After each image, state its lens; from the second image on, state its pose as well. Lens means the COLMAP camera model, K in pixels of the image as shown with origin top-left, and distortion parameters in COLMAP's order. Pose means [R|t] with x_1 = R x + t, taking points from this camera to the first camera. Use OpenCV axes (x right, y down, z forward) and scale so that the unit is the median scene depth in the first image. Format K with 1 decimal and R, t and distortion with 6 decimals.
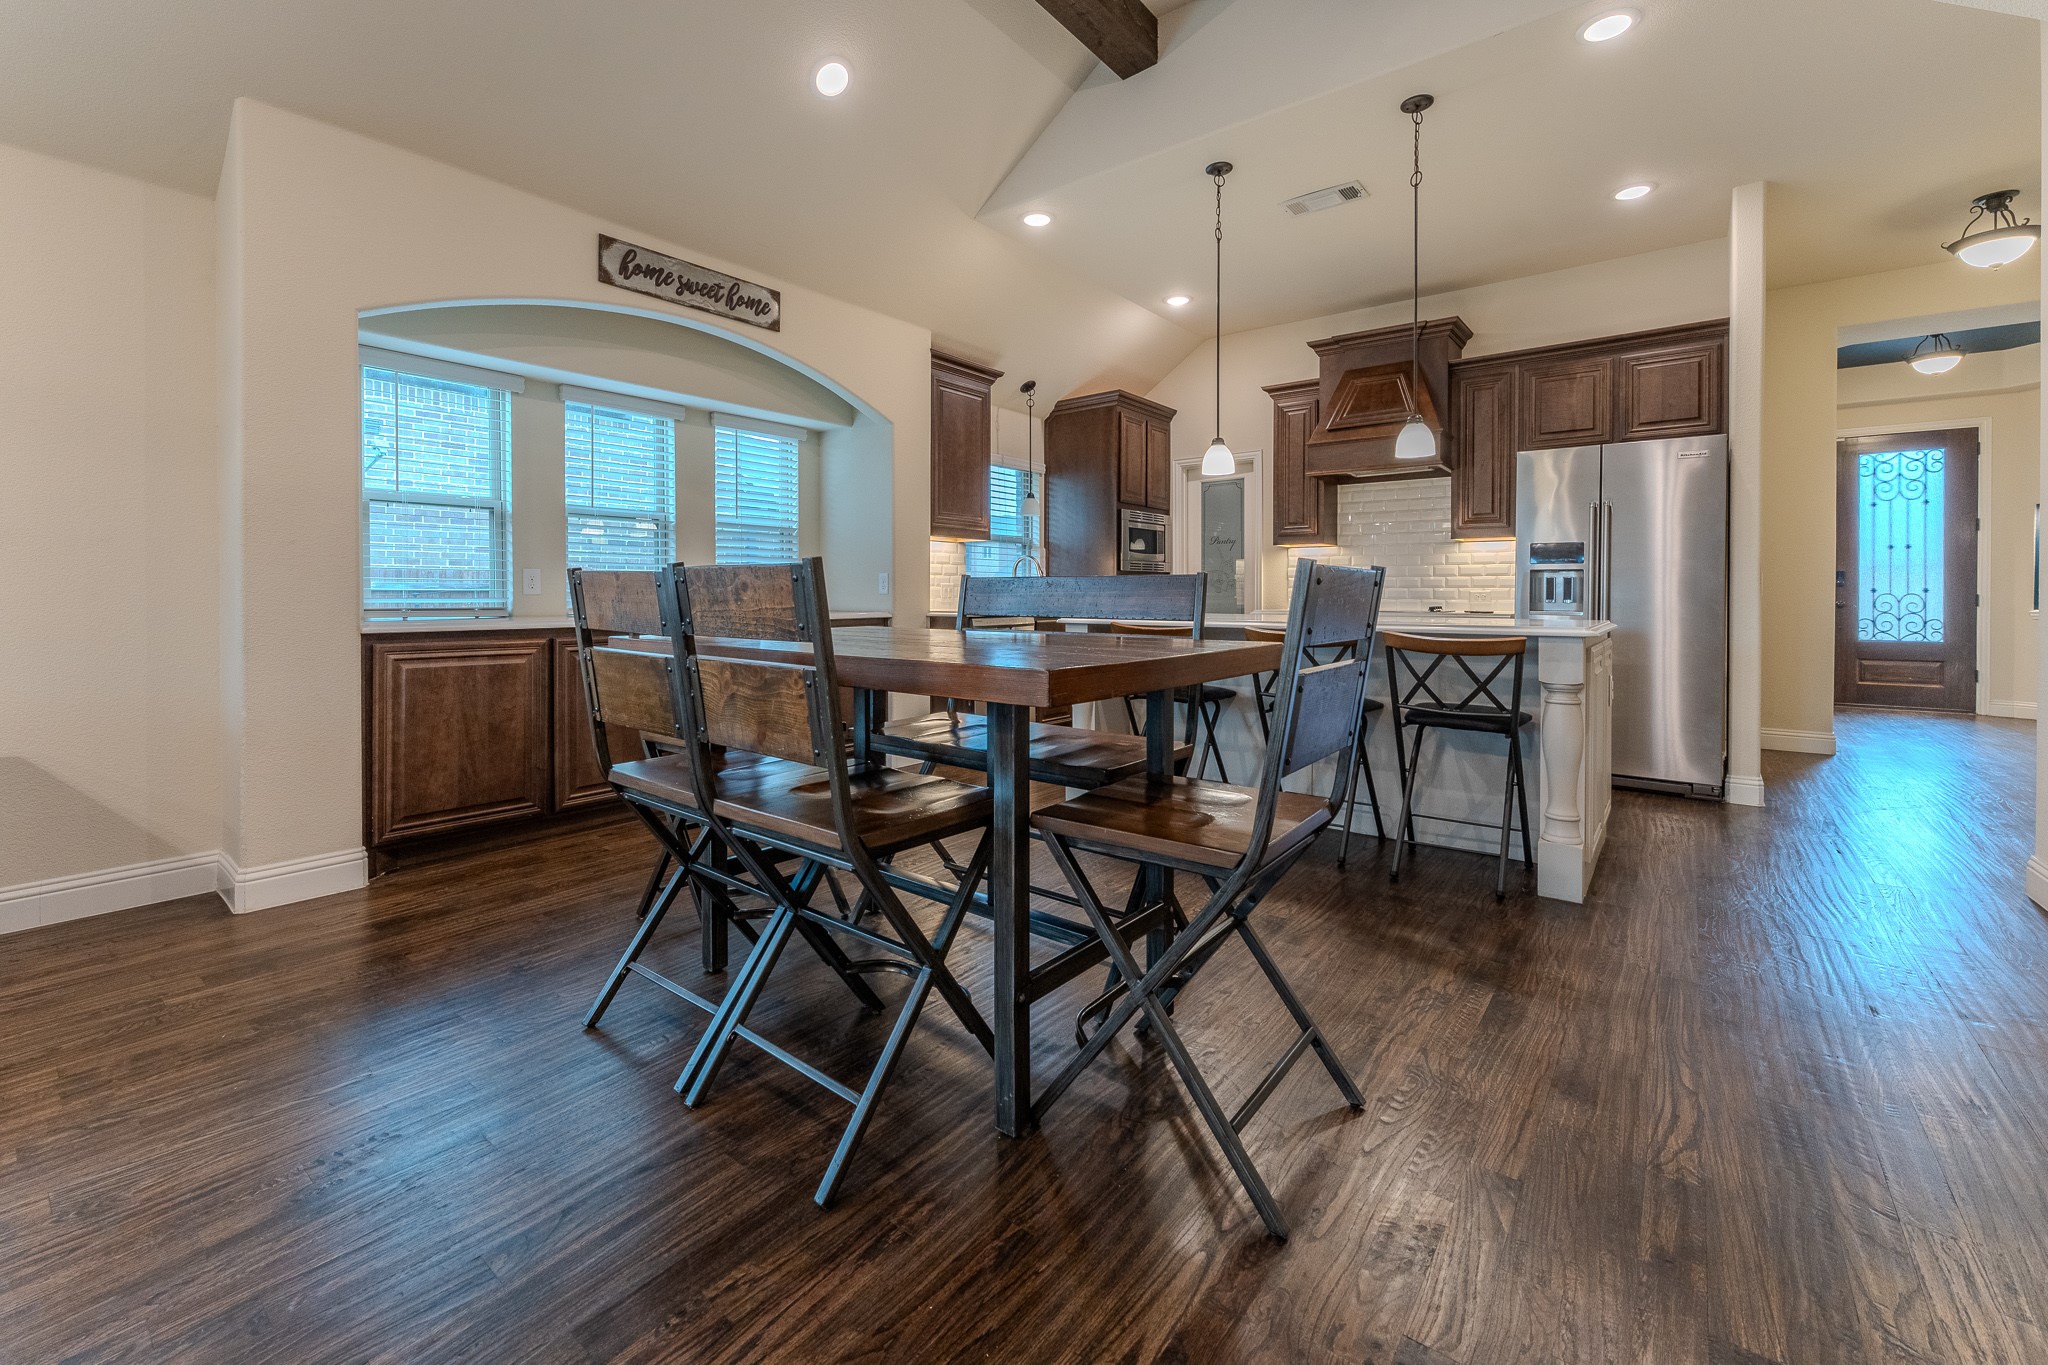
lens RADIAL K [[839.0, 0, 1026.0], [0, 839.0, 598.2], [0, 0, 1]] dist [-0.001536, 0.000921]
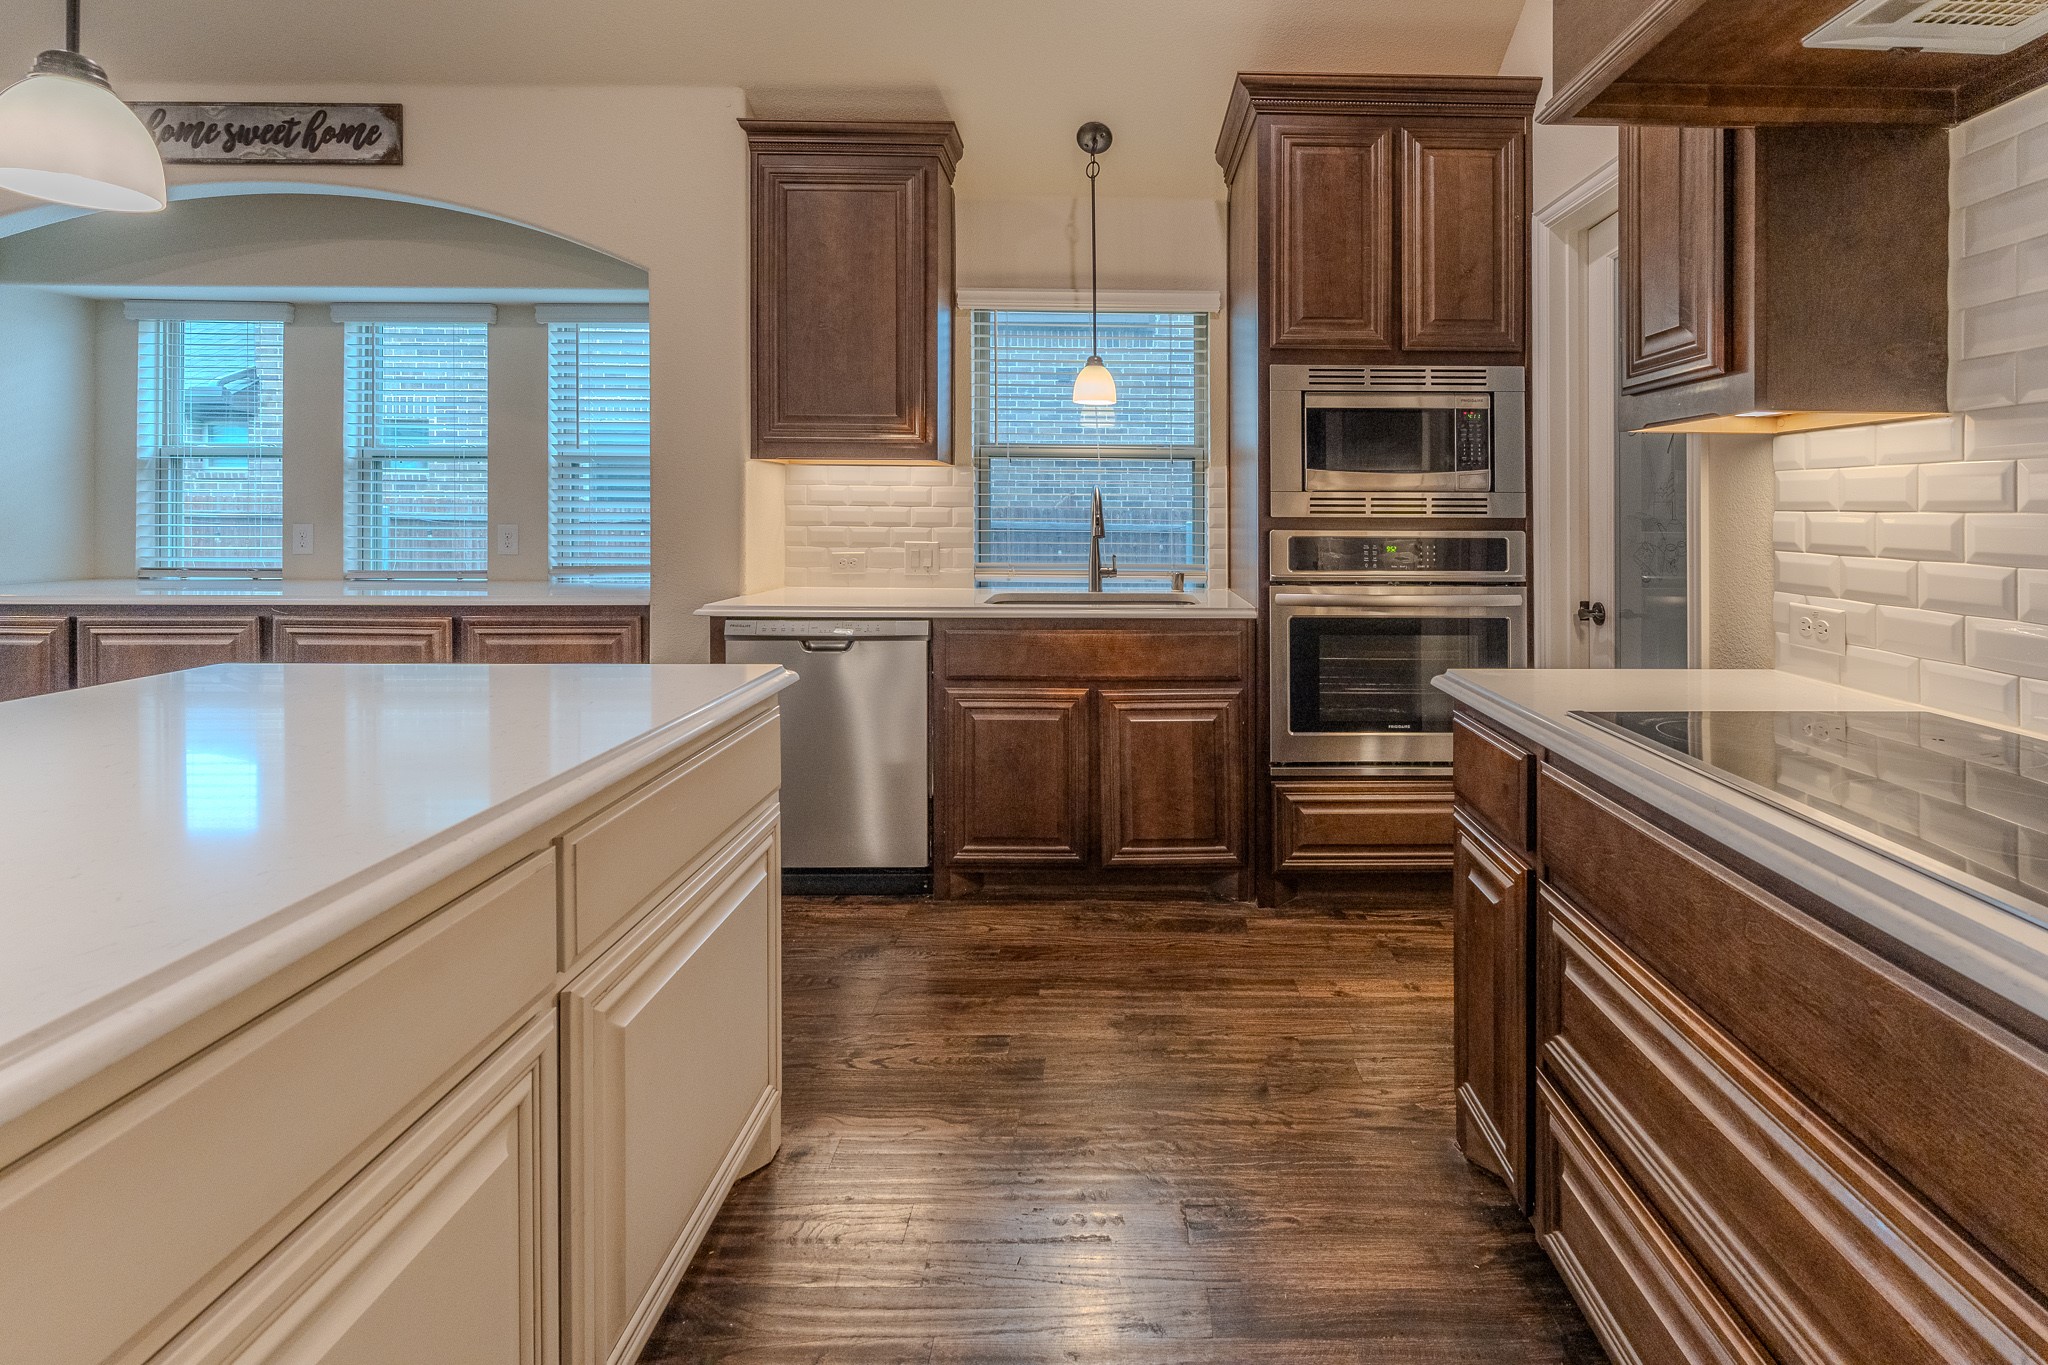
lens RADIAL K [[915.3, 0, 1111.3], [0, 915.3, 541.7], [0, 0, 1]] dist [0.005059, -0.000041]
pose [[0.626388, 0.027911, -0.779012, 0.636956], [-0.009152, 0.999553, 0.028454, -0.049403], [0.779458, -0.010694, 0.626363, 1.003578]]
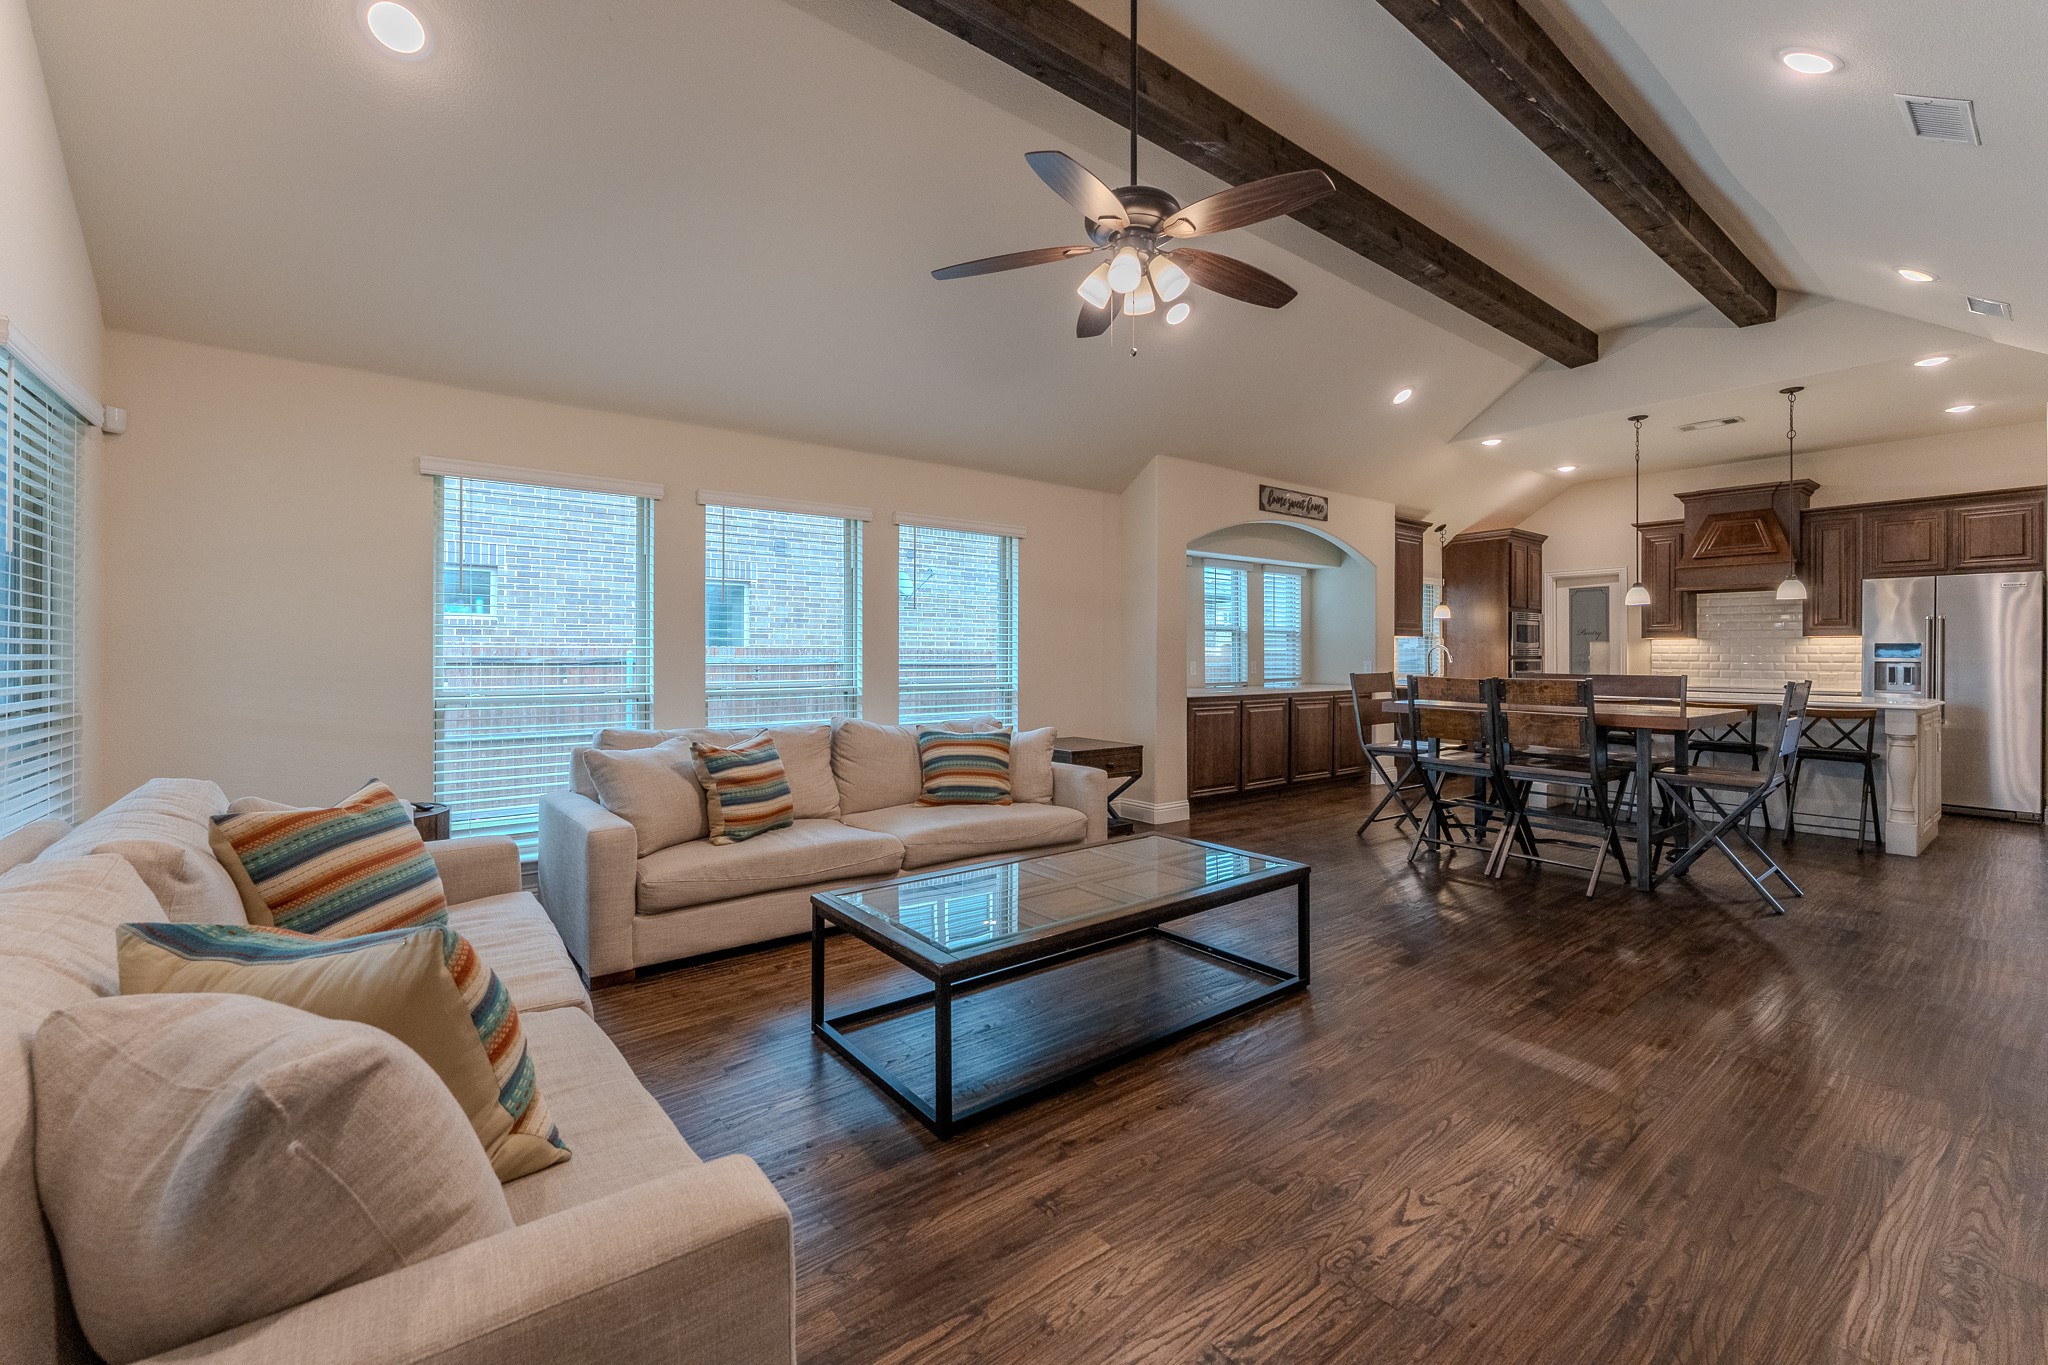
lens RADIAL K [[839.0, 0, 993.1], [0, 839.0, 648.4], [0, 0, 1]] dist [-0.001536, 0.000921]
pose [[0.966122, -0.001212, -0.258084, -0.514593], [-0.001429, 0.999949, -0.010042, -0.042356], [0.258083, 0.010070, 0.966070, -0.820708]]
